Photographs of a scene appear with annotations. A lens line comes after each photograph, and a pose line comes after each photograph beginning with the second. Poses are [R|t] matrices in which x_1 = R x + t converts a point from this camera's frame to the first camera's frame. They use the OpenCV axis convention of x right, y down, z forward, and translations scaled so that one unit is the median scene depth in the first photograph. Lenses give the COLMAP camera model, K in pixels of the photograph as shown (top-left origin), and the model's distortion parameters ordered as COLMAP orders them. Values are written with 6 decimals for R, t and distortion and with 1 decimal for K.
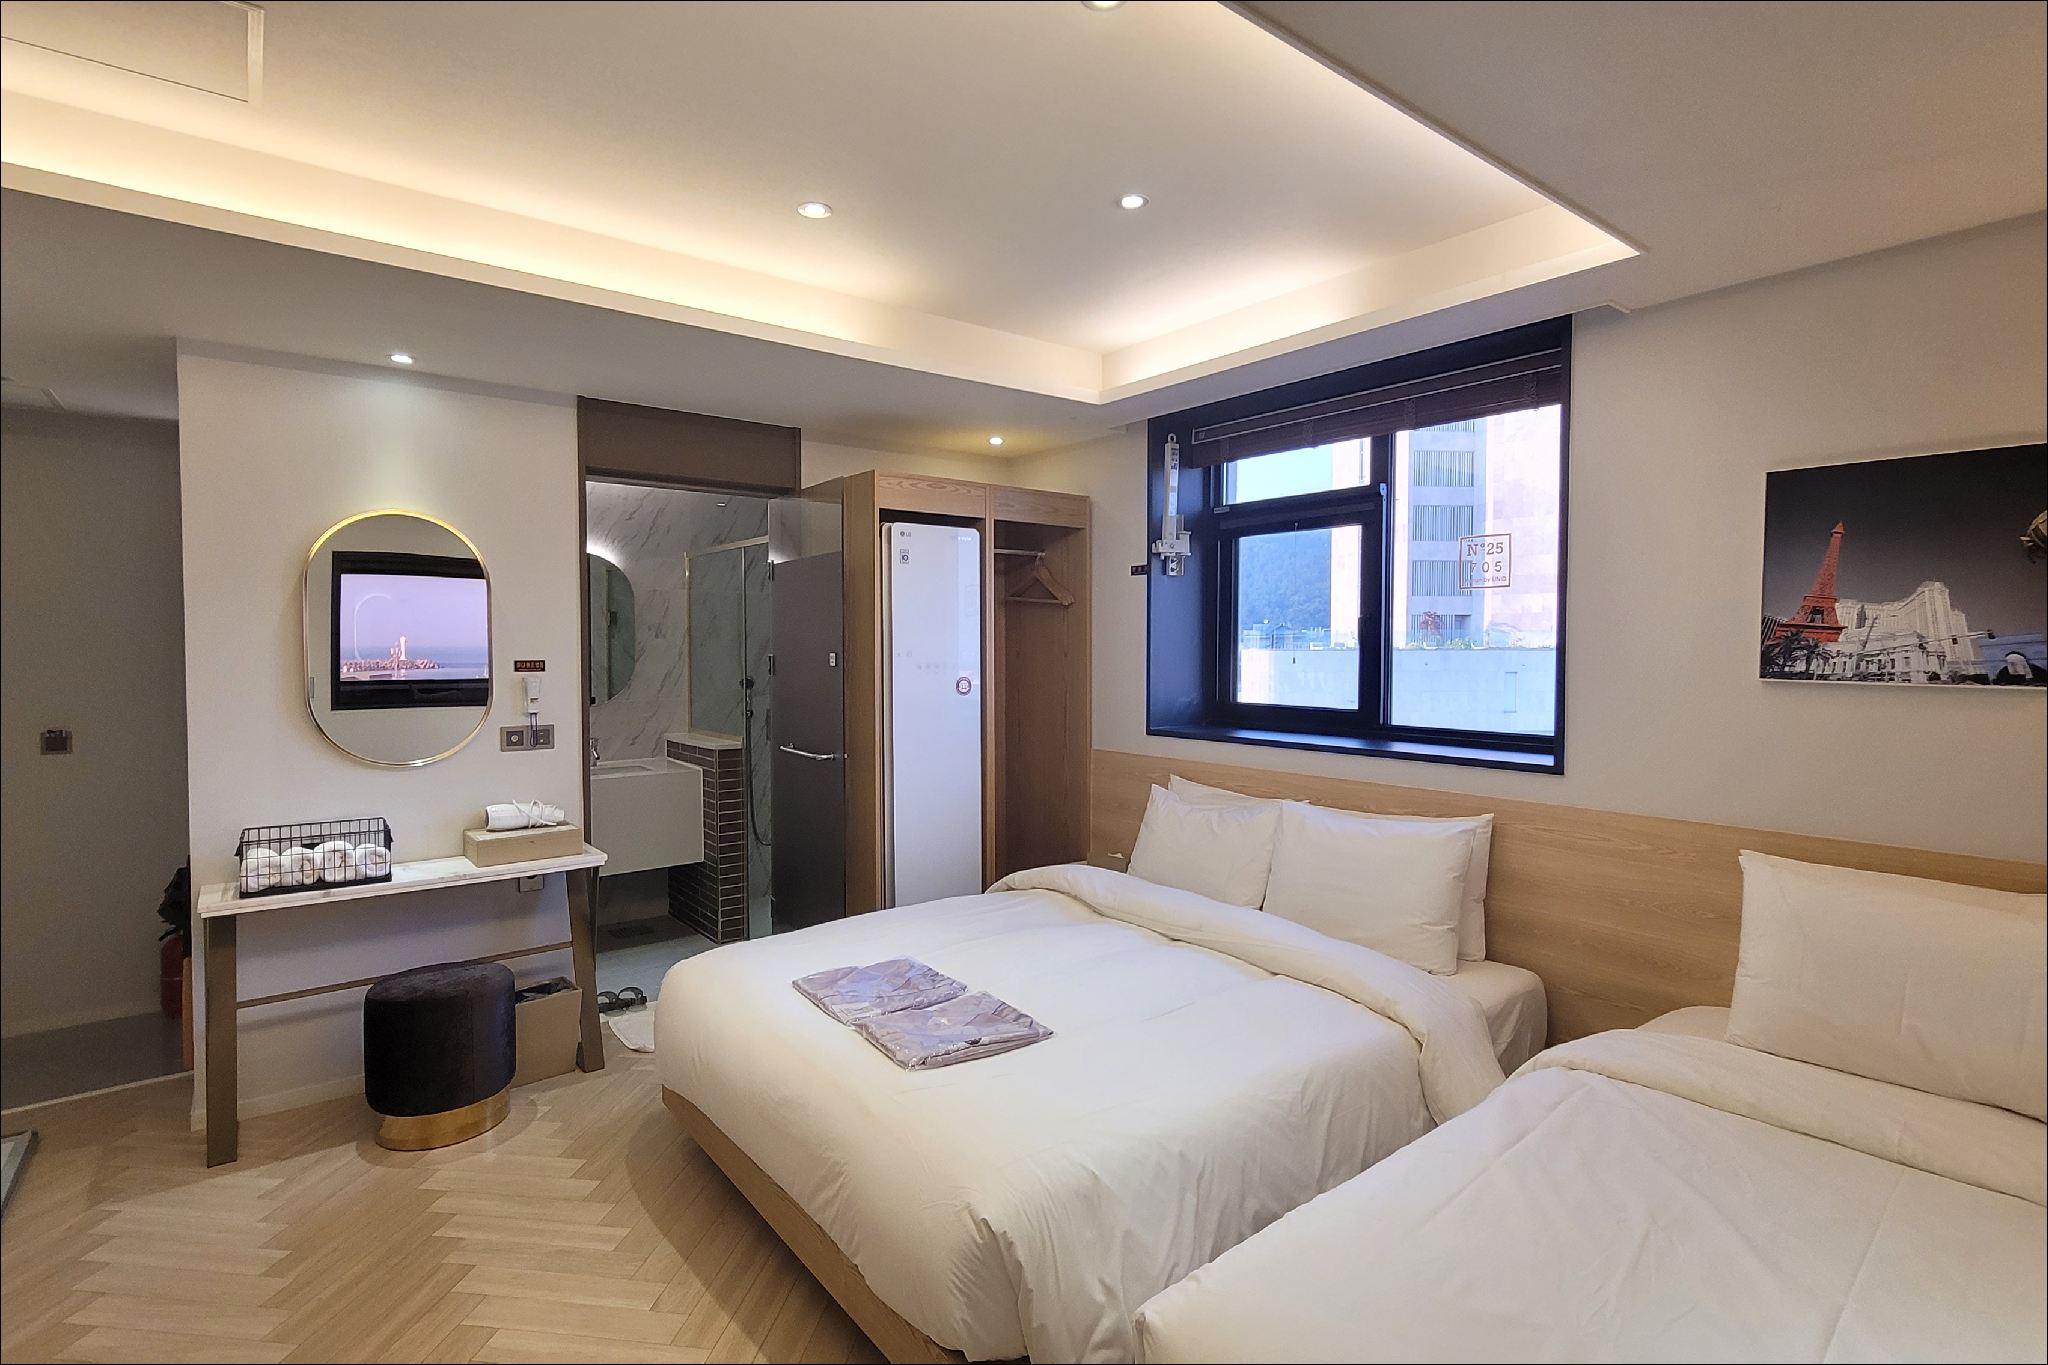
lens RADIAL K [[985.4, 0, 1019.6], [0, 985.4, 685.5], [0, 0, 1]] dist [-0.008497, 0.004298]
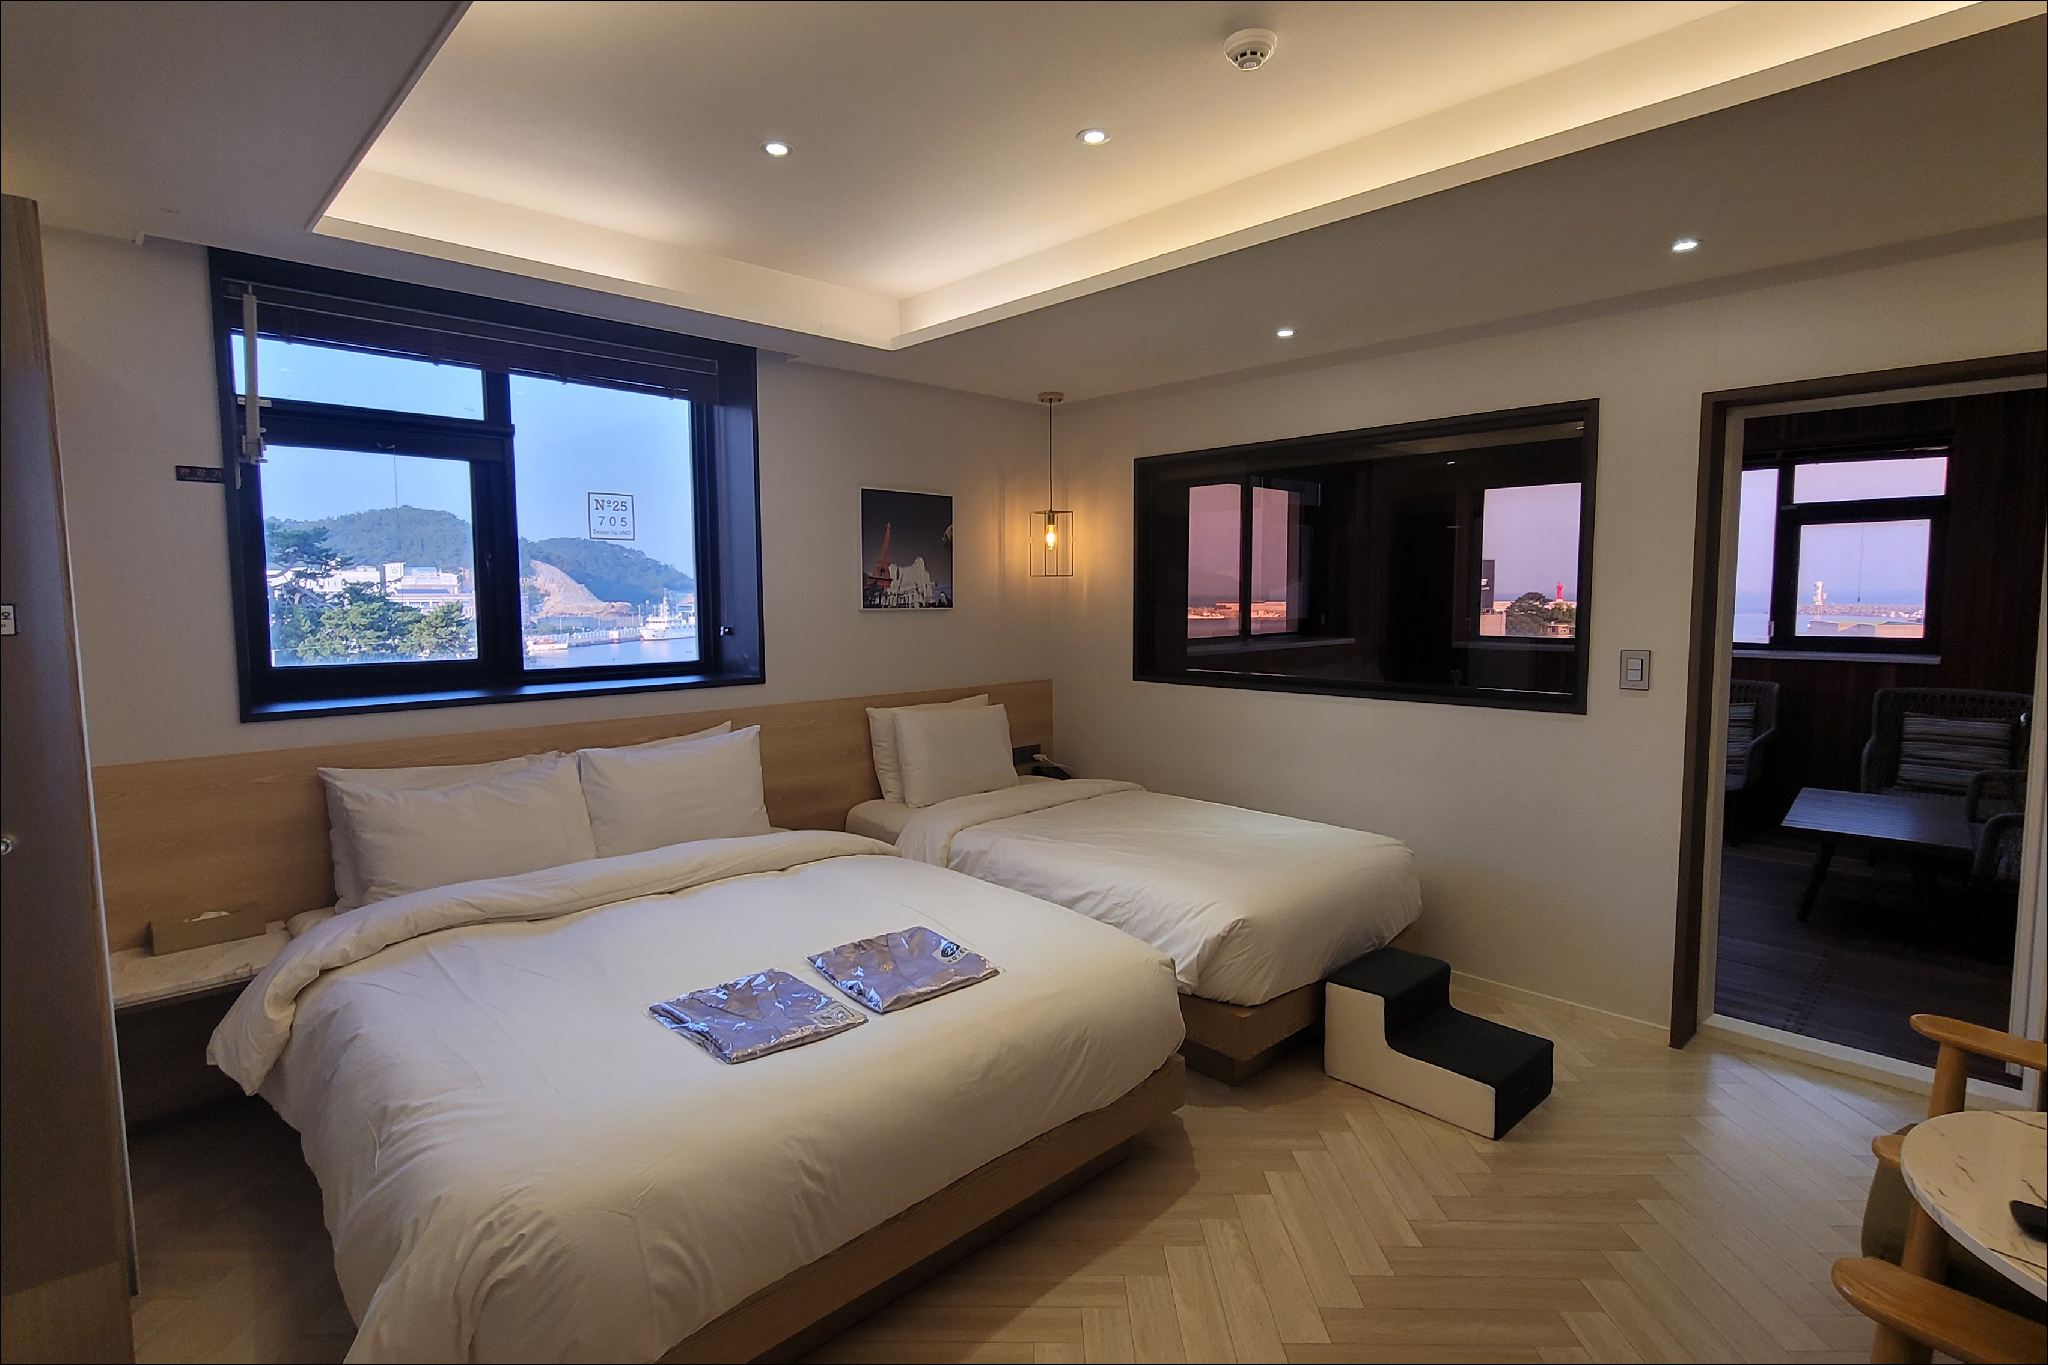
lens RADIAL K [[985.4, 0, 1004.6], [0, 985.4, 681.4], [0, 0, 1]] dist [-0.008497, 0.004298]
pose [[-0.086526, -0.092348, 0.991960, -0.819220], [0.043003, 0.994420, 0.096328, -0.029261], [-0.995321, 0.050993, -0.082072, 0.740554]]
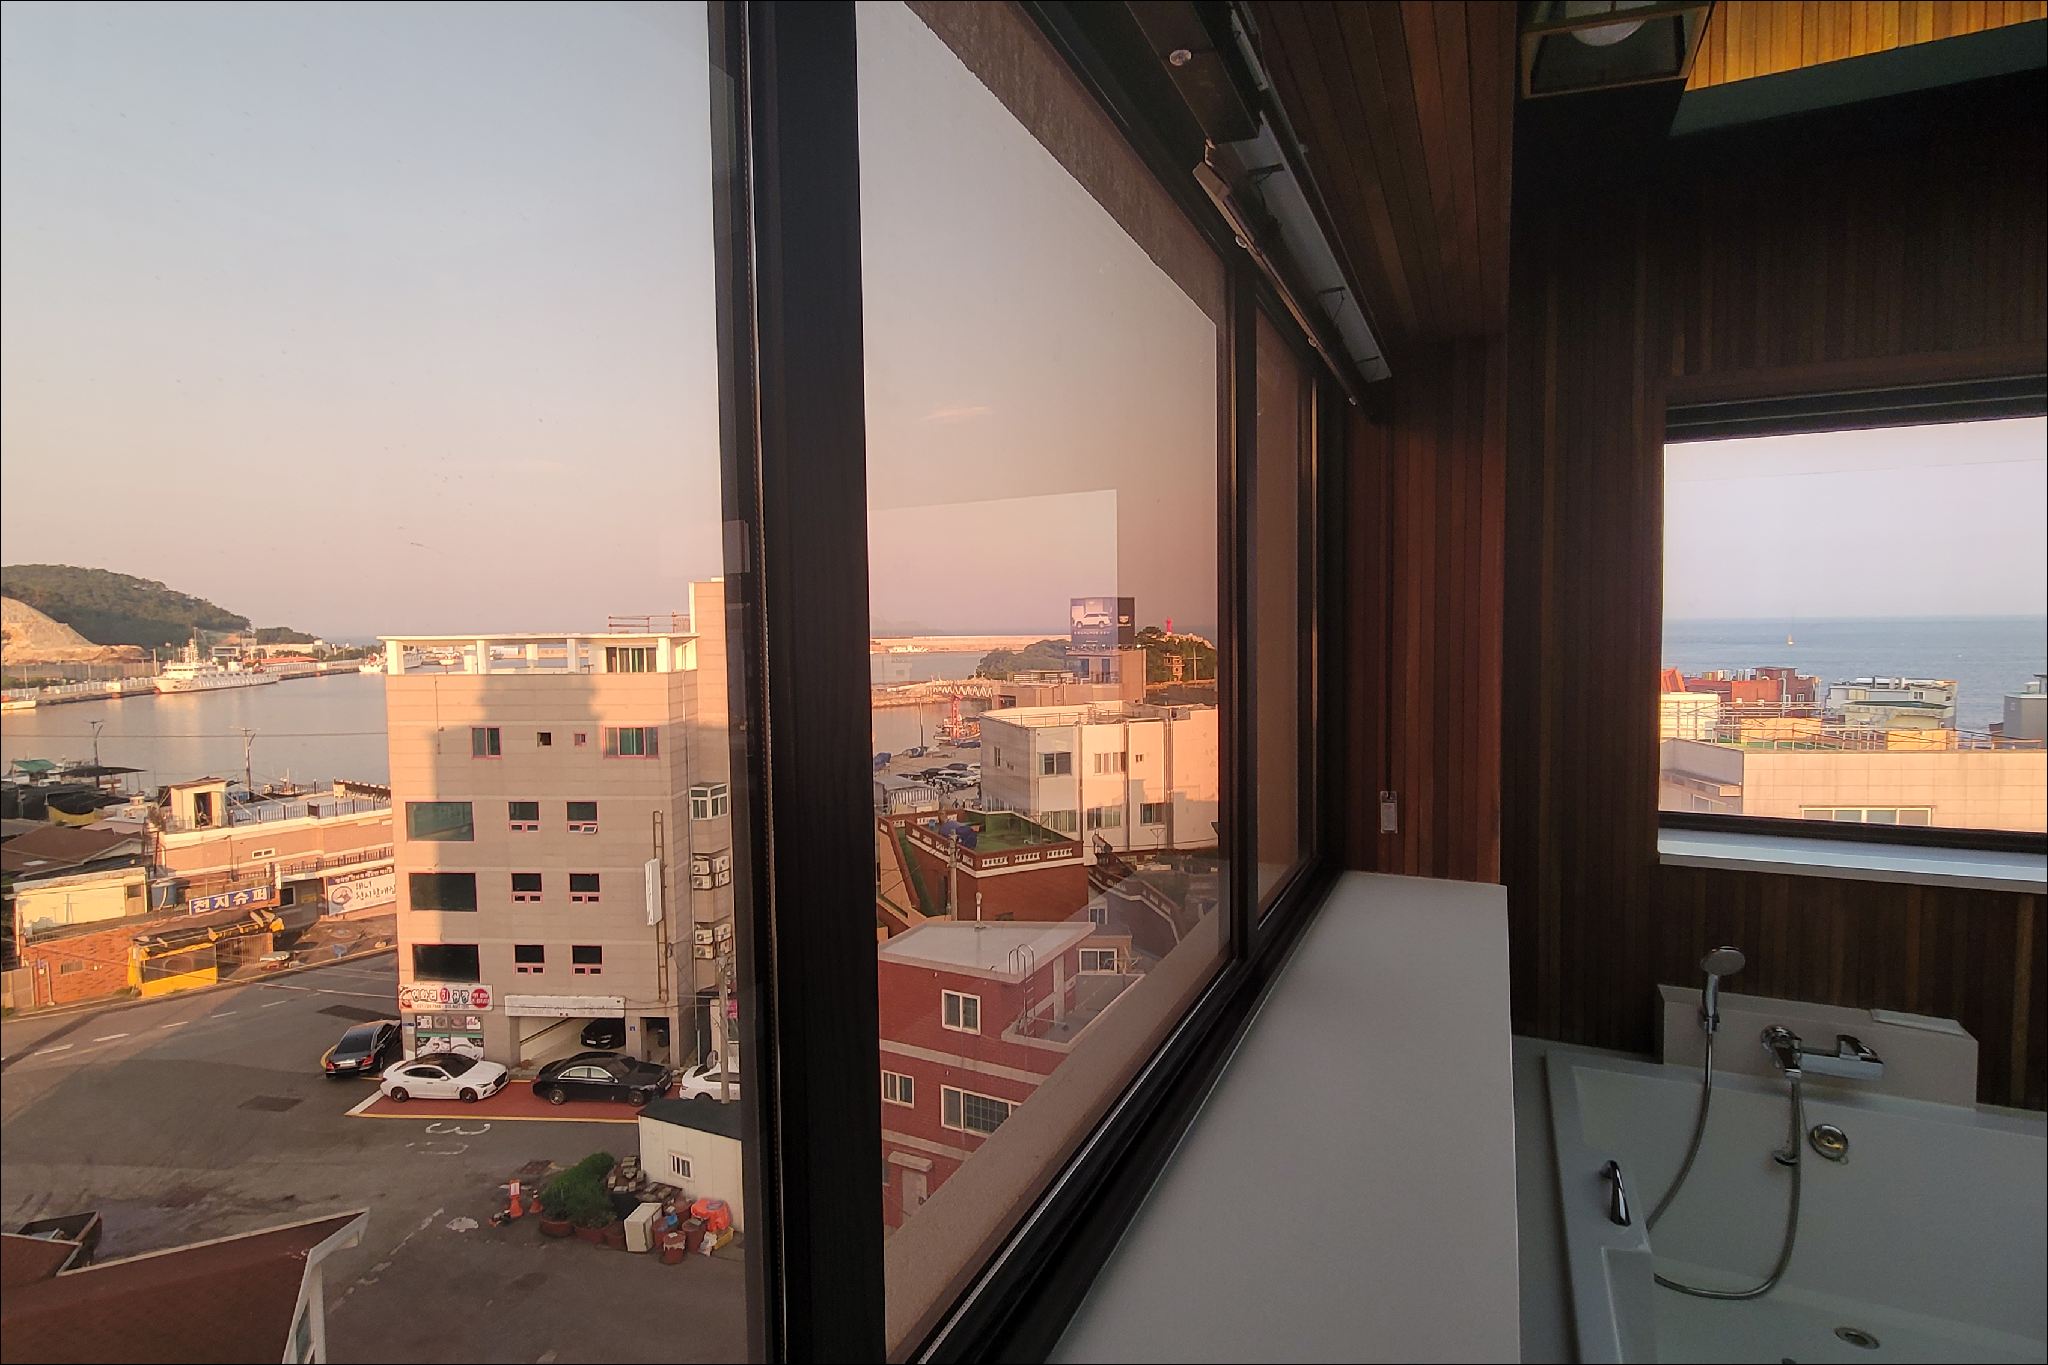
lens RADIAL K [[985.4, 0, 1007.1], [0, 985.4, 673.8], [0, 0, 1]] dist [-0.008497, 0.004298]
pose [[-0.427242, -0.043179, 0.903106, -0.749639], [0.044709, 0.996628, 0.068801, -0.031638], [-0.903031, 0.069771, -0.423871, 0.724835]]
